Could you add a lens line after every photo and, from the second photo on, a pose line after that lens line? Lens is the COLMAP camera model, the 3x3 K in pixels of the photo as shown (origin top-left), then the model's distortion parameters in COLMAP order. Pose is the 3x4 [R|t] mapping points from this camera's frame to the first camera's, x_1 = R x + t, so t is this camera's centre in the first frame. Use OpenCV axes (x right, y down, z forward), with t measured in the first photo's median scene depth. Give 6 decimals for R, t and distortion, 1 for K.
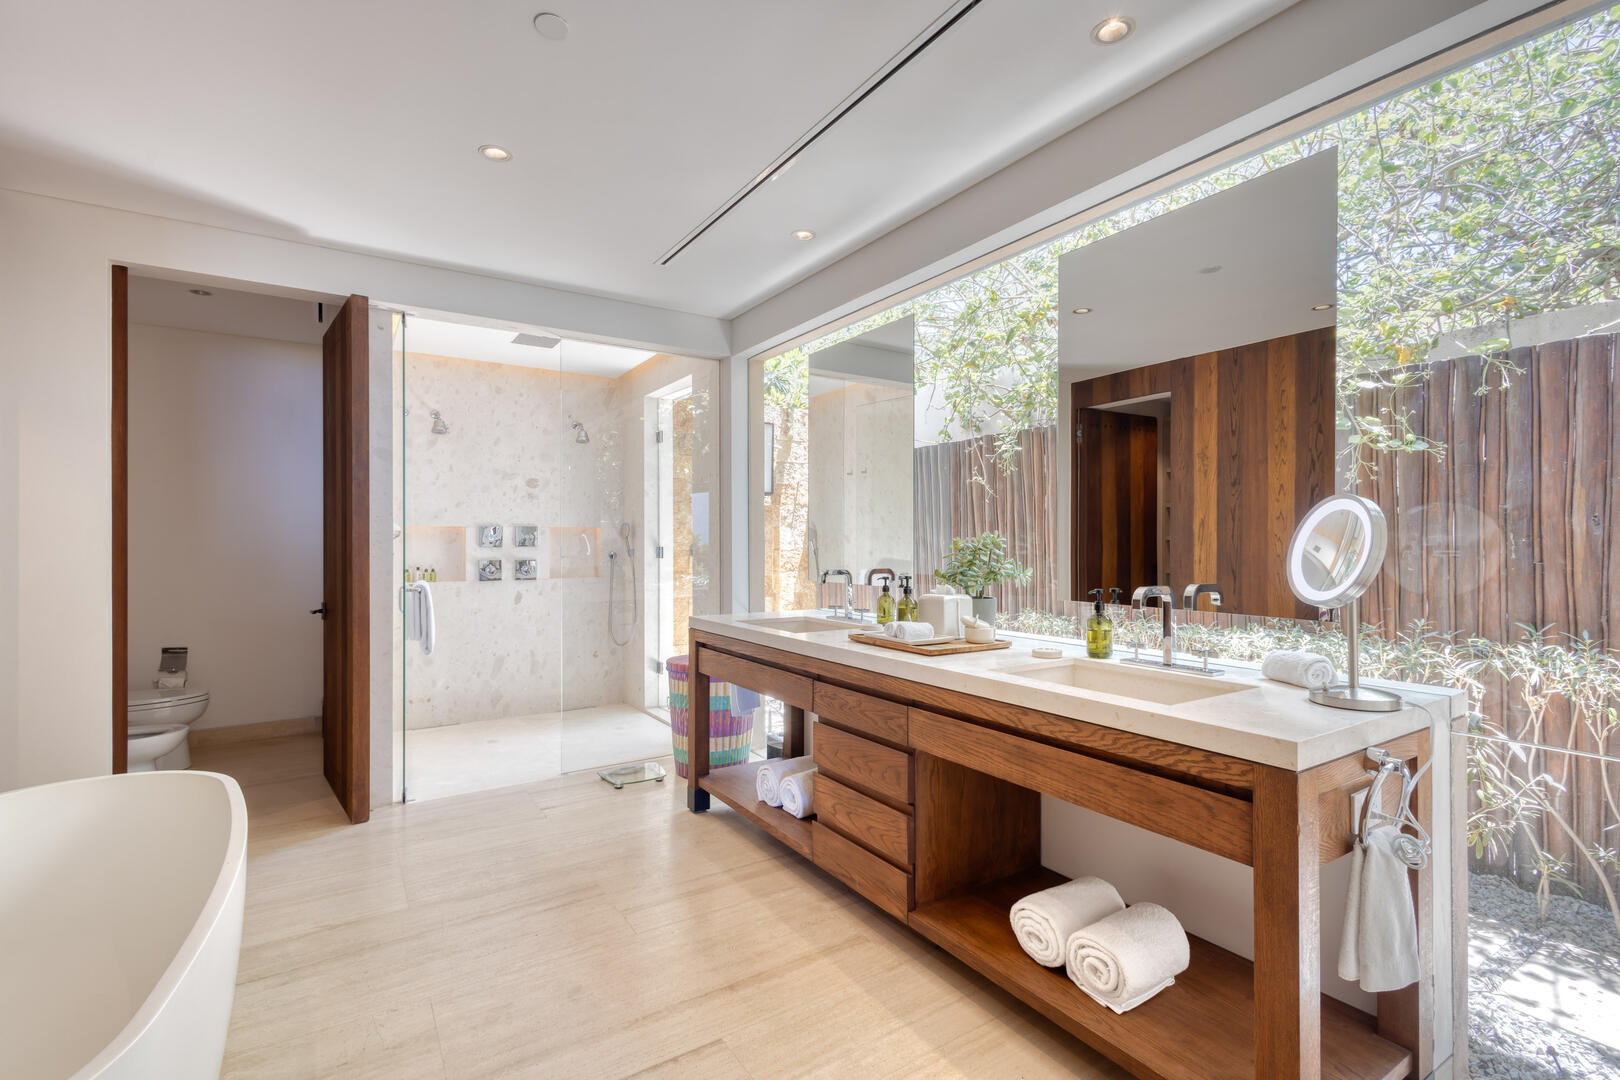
lens RADIAL K [[740.4, 0, 806.1], [0, 740.4, 539.0], [0, 0, 1]] dist [0.008261, -0.001536]
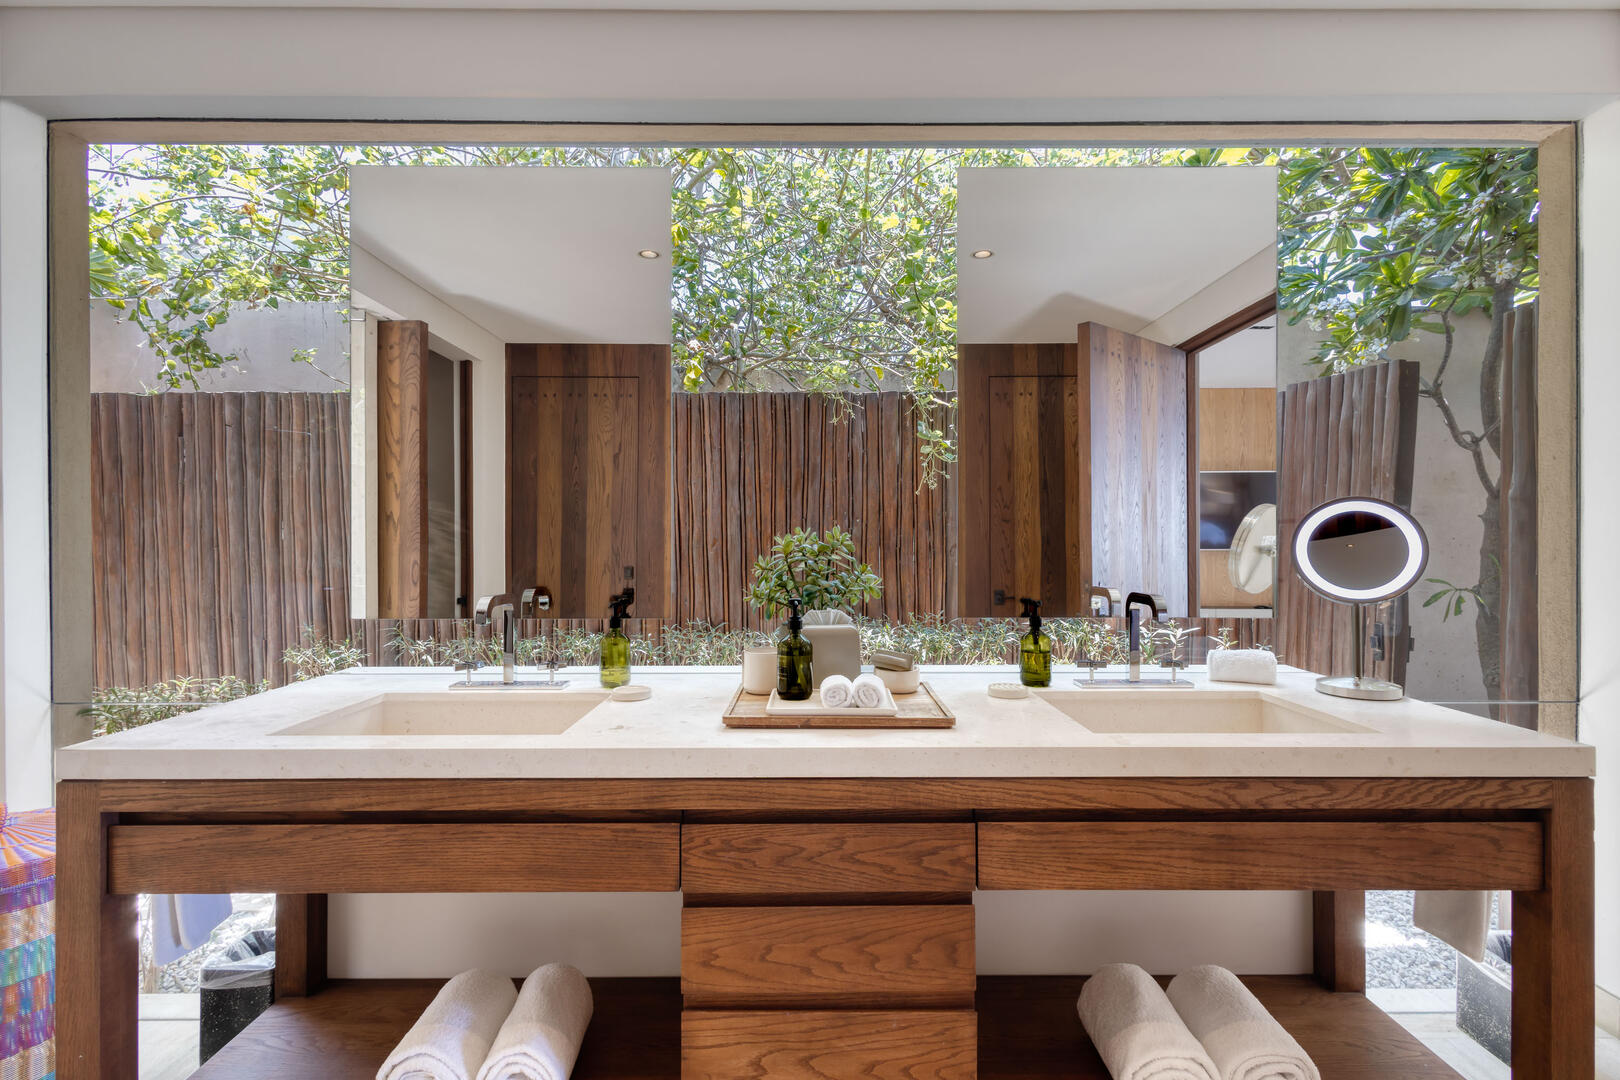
lens RADIAL K [[740.4, 0, 816.1], [0, 740.4, 536.1], [0, 0, 1]] dist [0.008261, -0.001536]
pose [[0.530939, 0.005401, 0.847393, -0.496990], [-0.005569, 0.999980, -0.002884, 0.001037], [-0.847392, -0.003188, 0.530958, 0.922229]]
